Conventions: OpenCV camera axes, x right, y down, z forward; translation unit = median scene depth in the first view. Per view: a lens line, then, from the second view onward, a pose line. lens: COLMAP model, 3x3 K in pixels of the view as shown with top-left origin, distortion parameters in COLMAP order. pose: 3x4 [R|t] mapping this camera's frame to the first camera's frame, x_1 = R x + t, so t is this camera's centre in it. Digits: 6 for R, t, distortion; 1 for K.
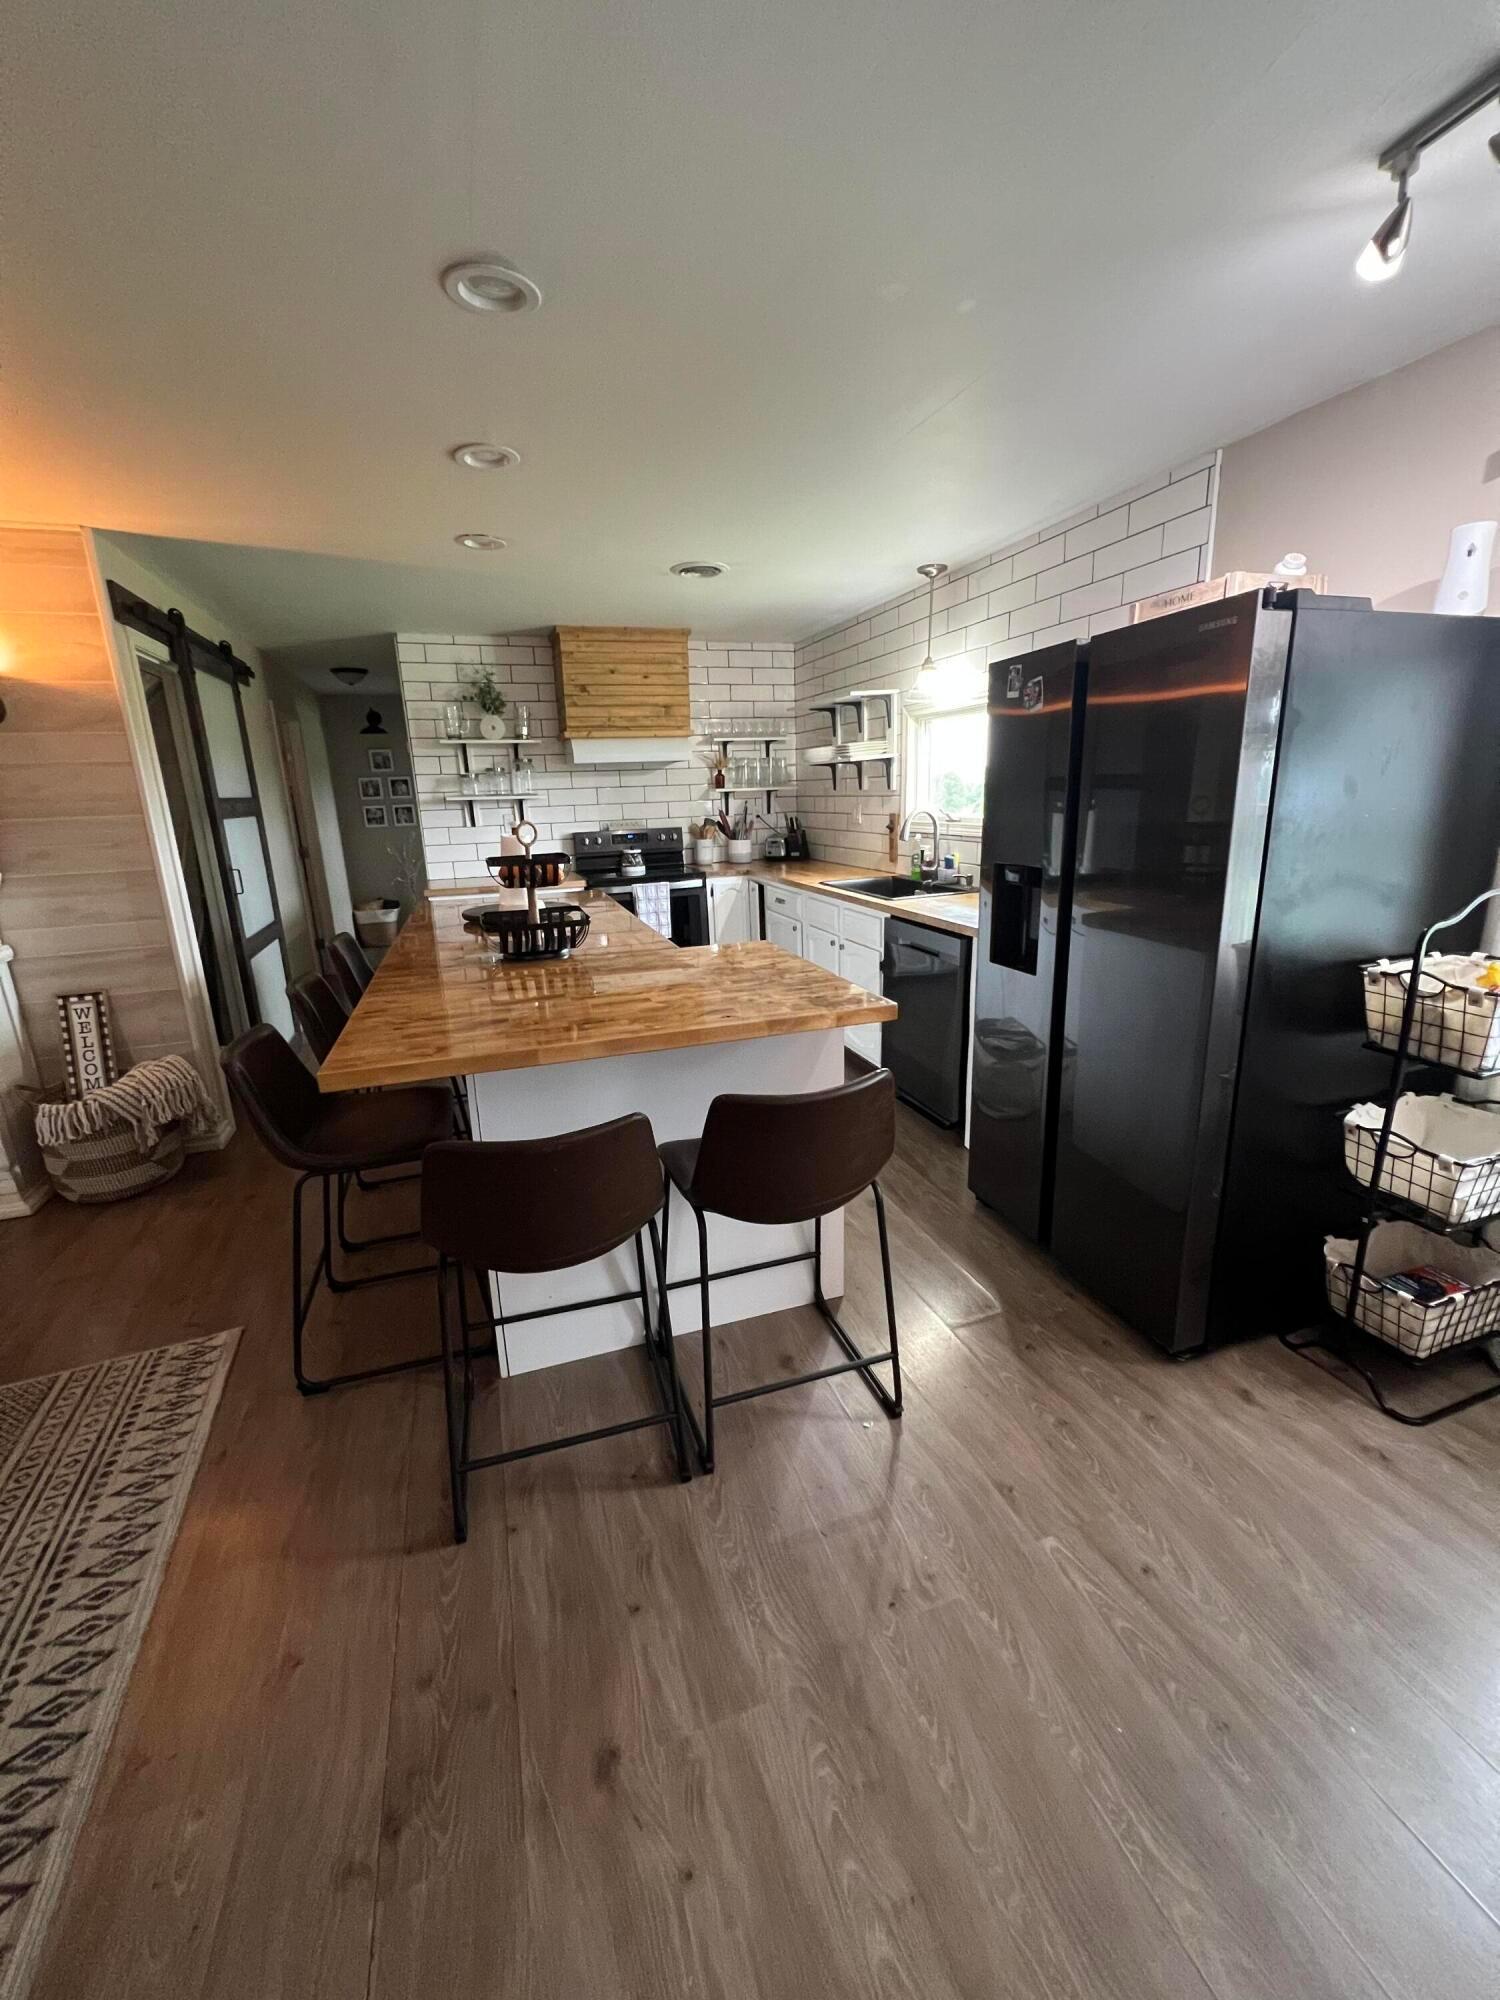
lens RADIAL K [[800.7, 0, 749.4], [0, 800.7, 1003.5], [0, 0, 1]] dist [-0.000739, 0.000551]
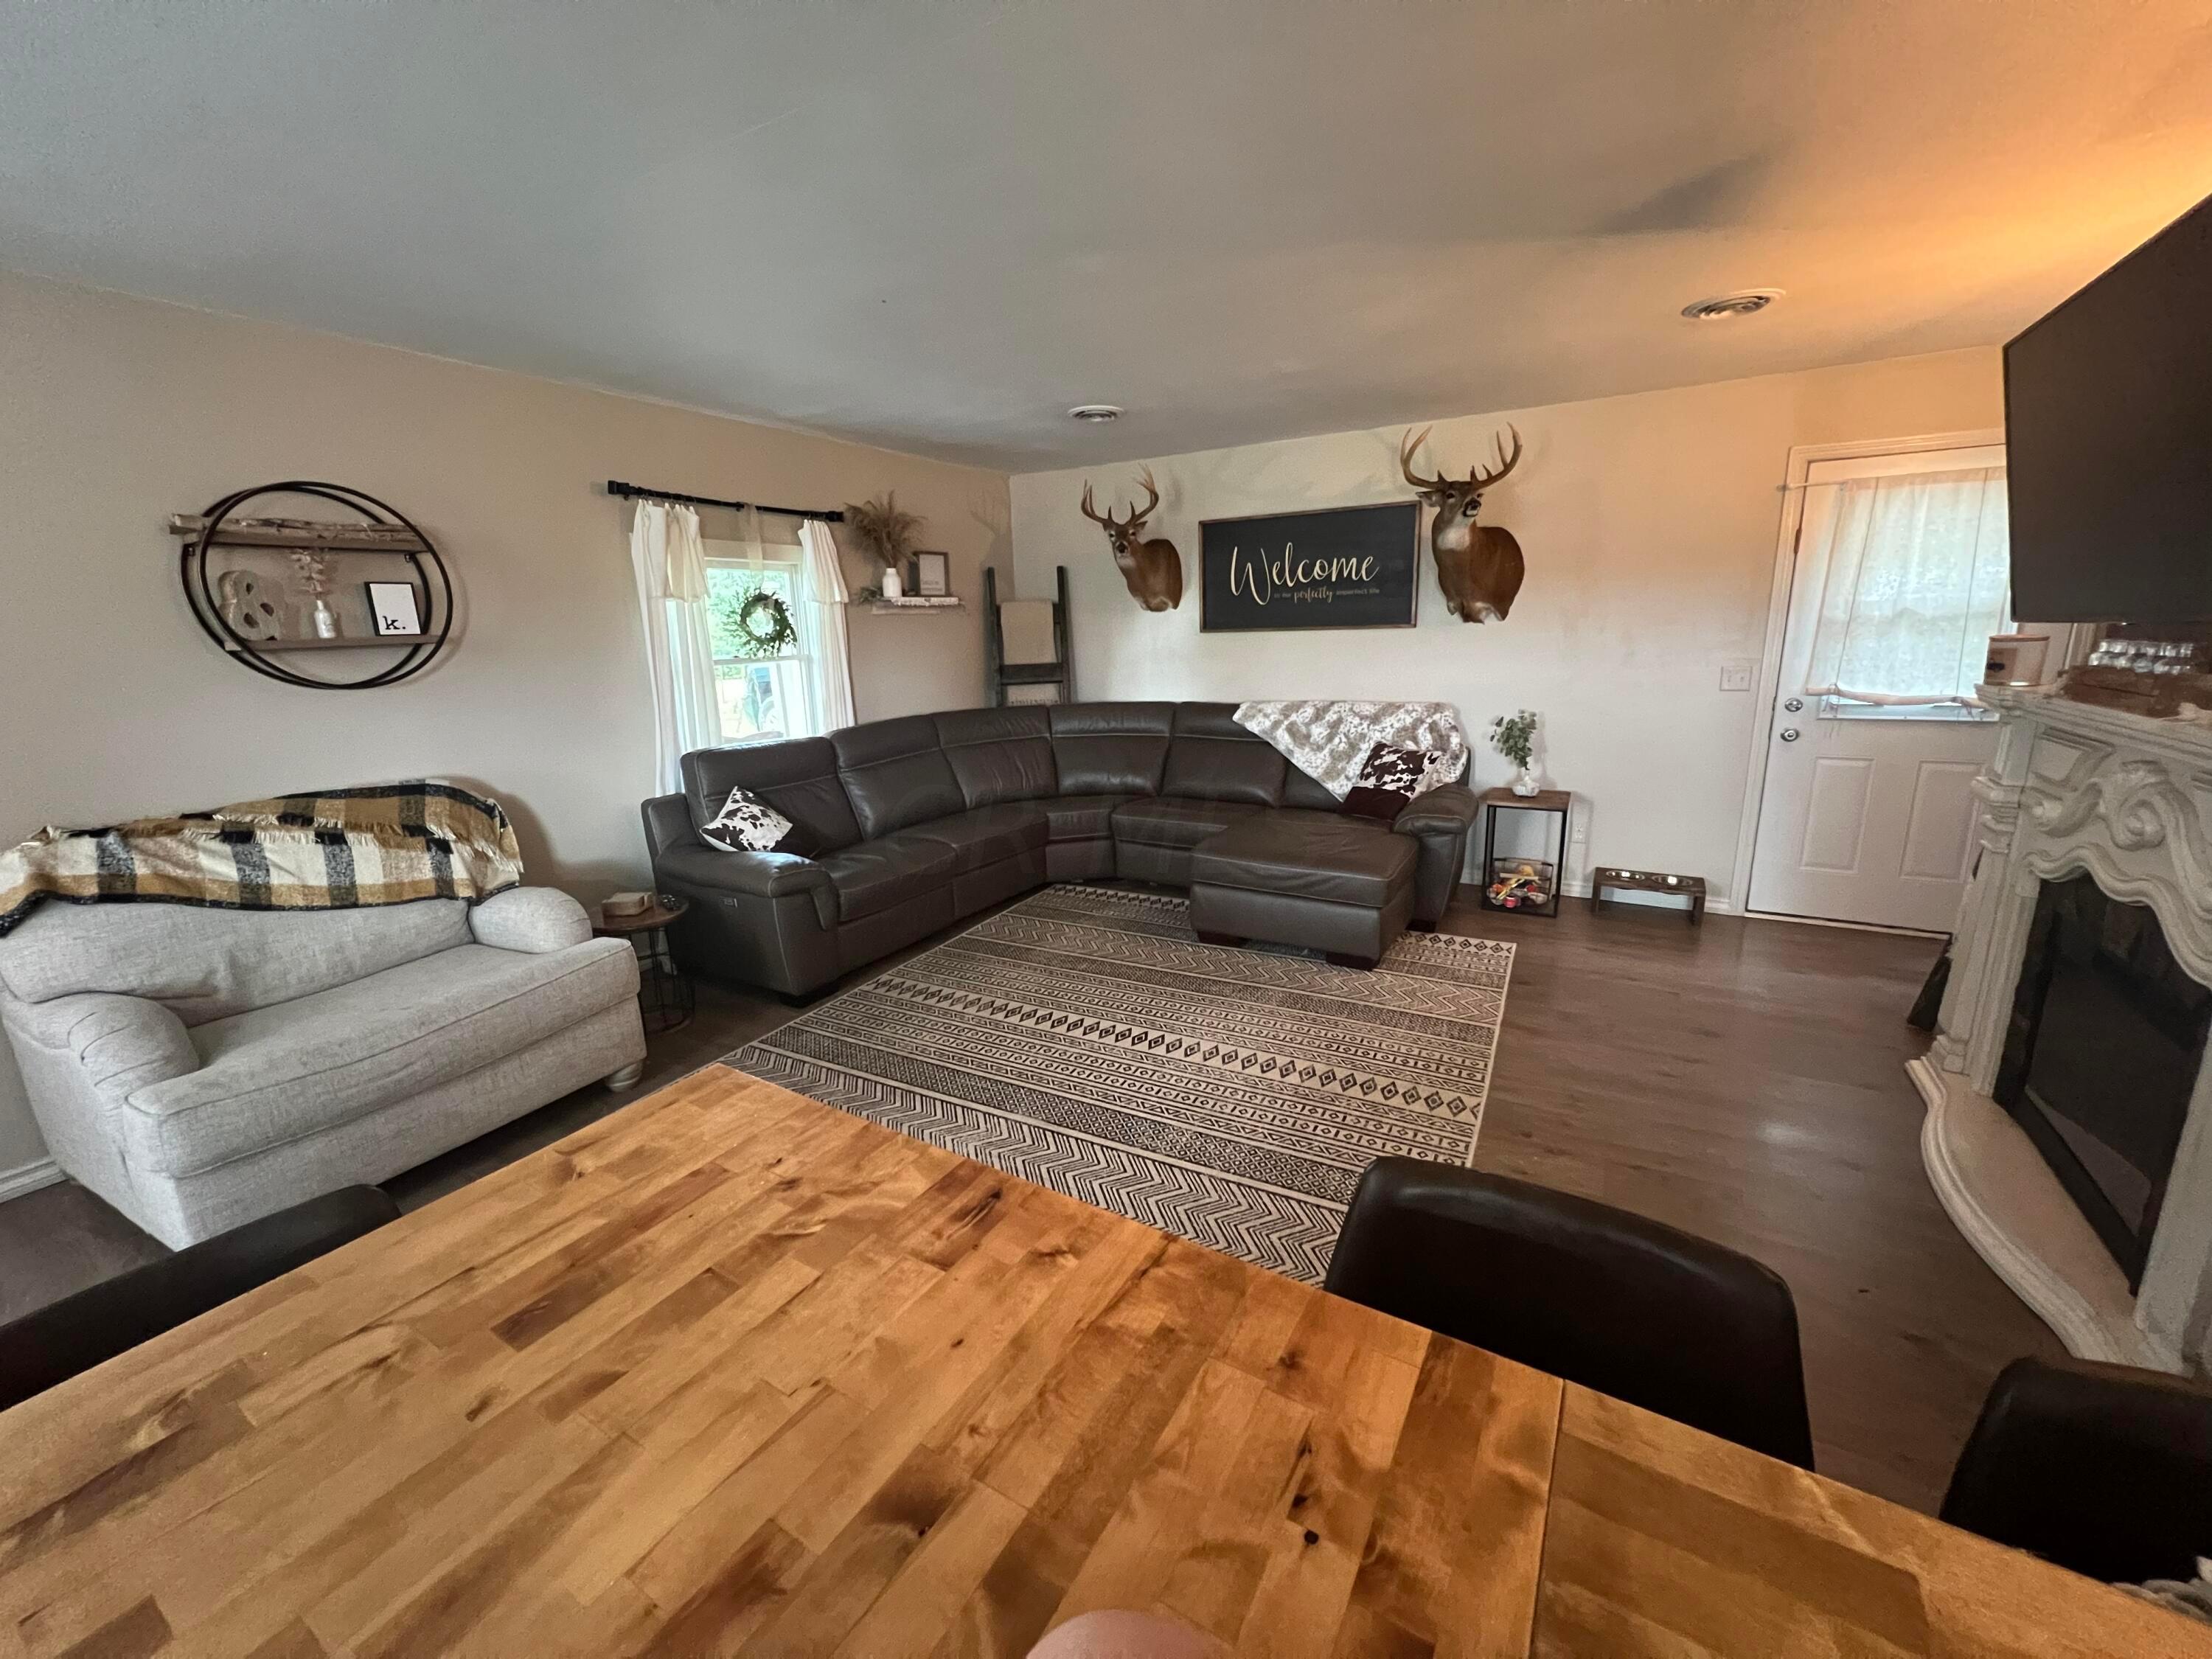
lens RADIAL K [[885.5, 0, 1109.1], [0, 885.5, 821.7], [0, 0, 1]] dist [-0.000739, 0.000551]
pose [[-0.762357, 0.192975, -0.617715, -0.110851], [-0.115373, 0.898689, 0.423140, -0.127989], [0.636789, 0.393852, -0.662858, 0.474292]]
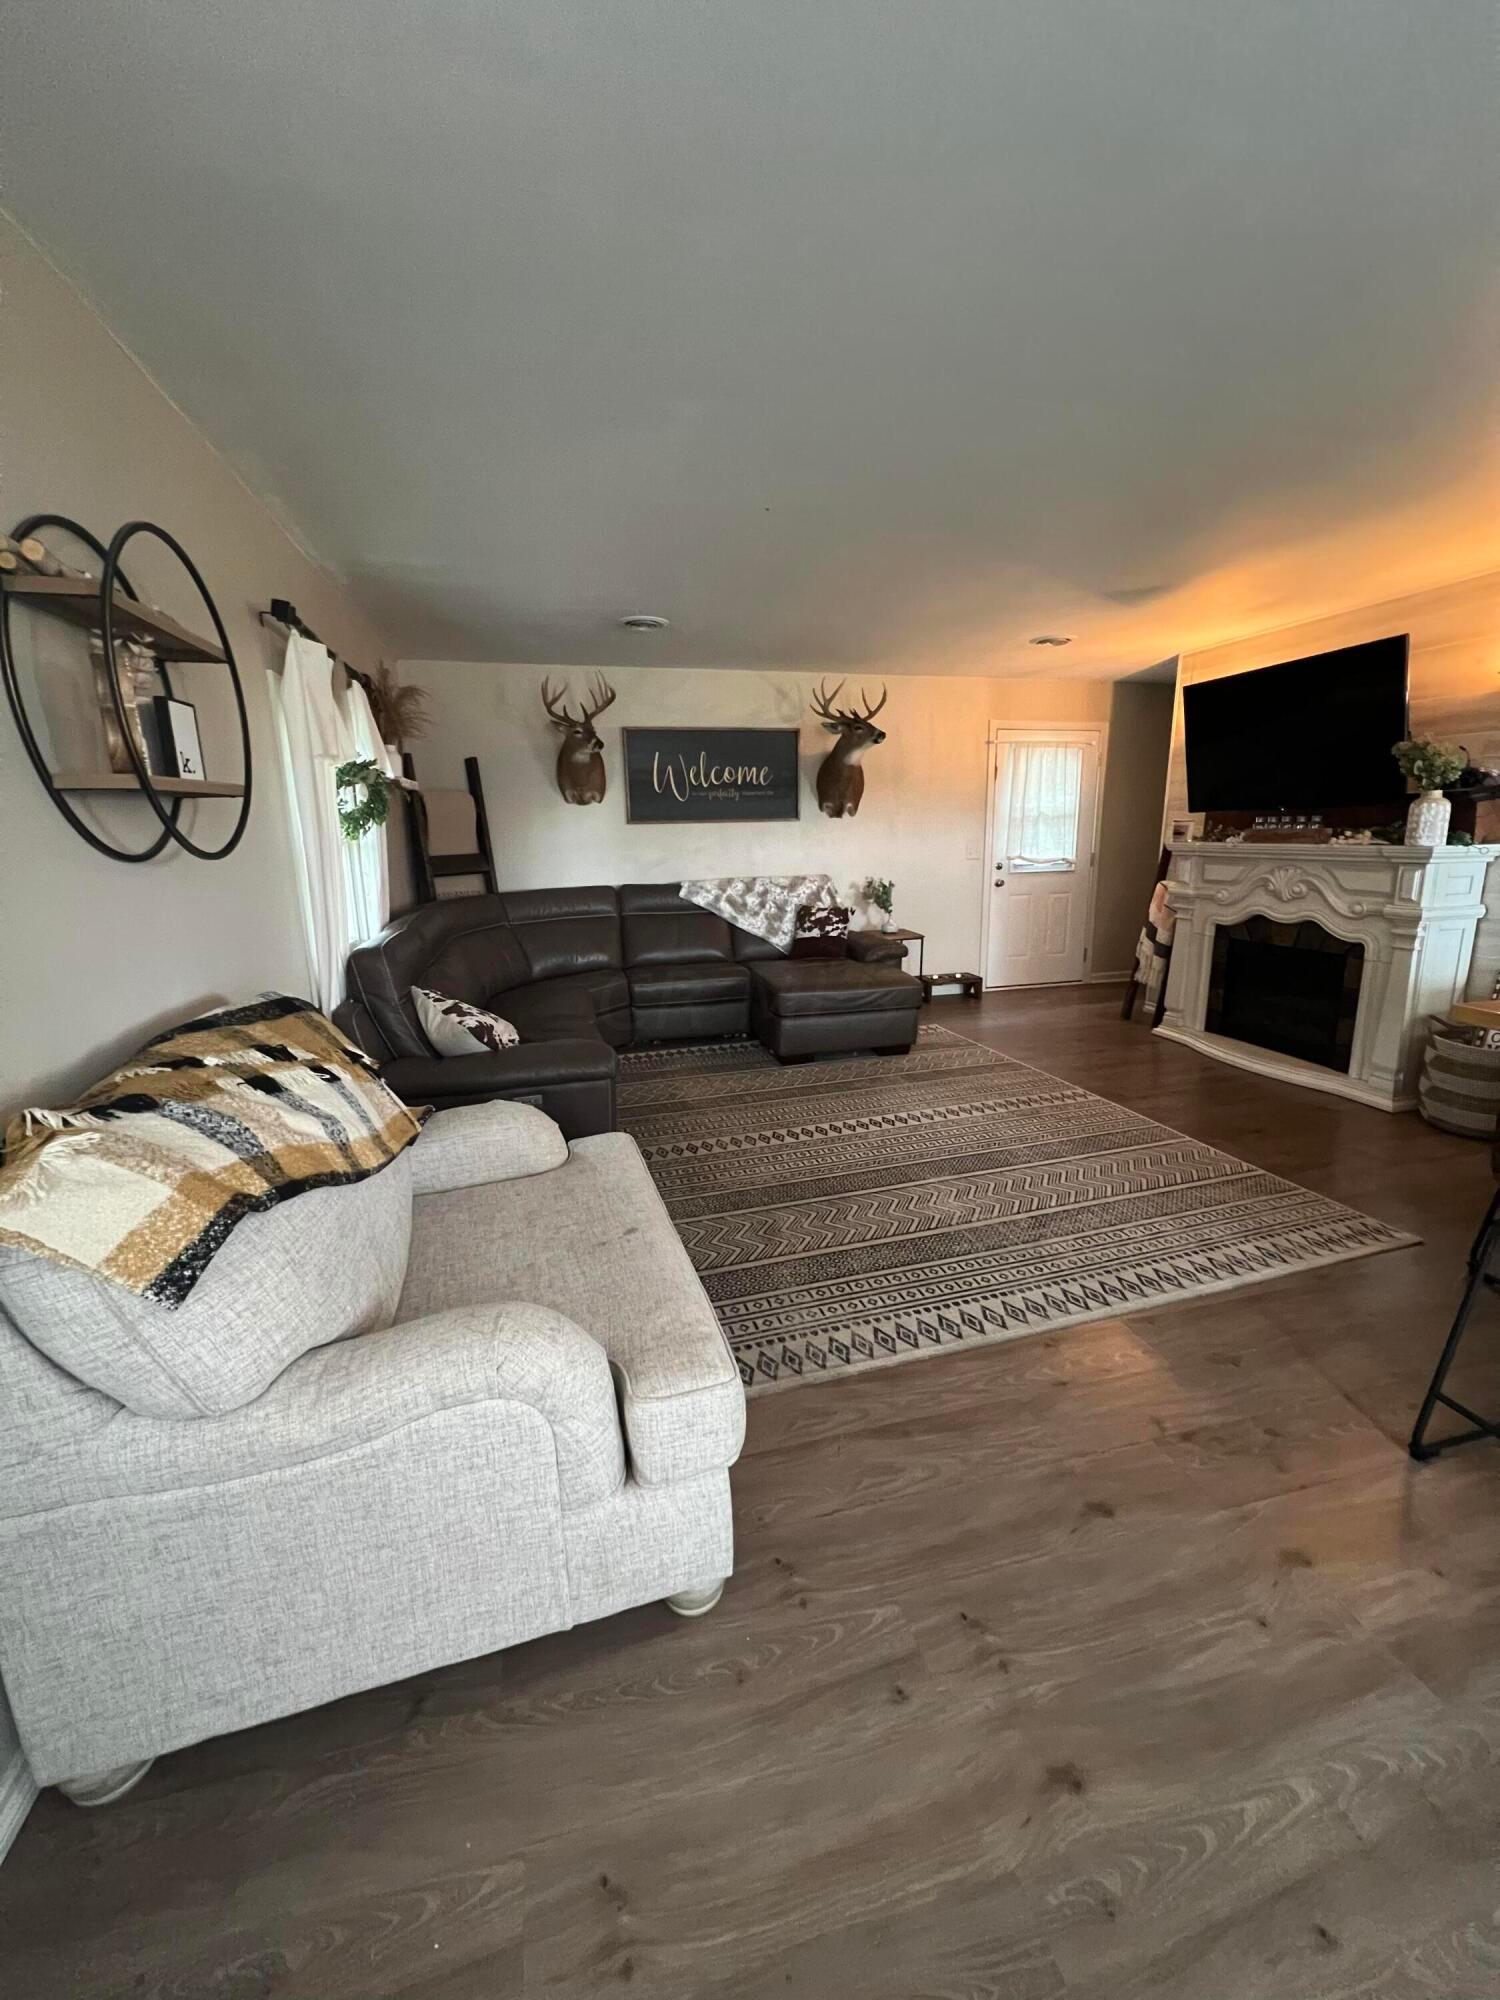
lens RADIAL K [[800.7, 0, 752.9], [0, 800.7, 1001.7], [0, 0, 1]] dist [-0.000739, 0.000551]
pose [[-0.078993, 0.249075, -0.965257, 0.211238], [-0.237179, 0.935782, 0.260879, 0.004945], [0.968249, 0.249546, -0.014845, -0.002690]]
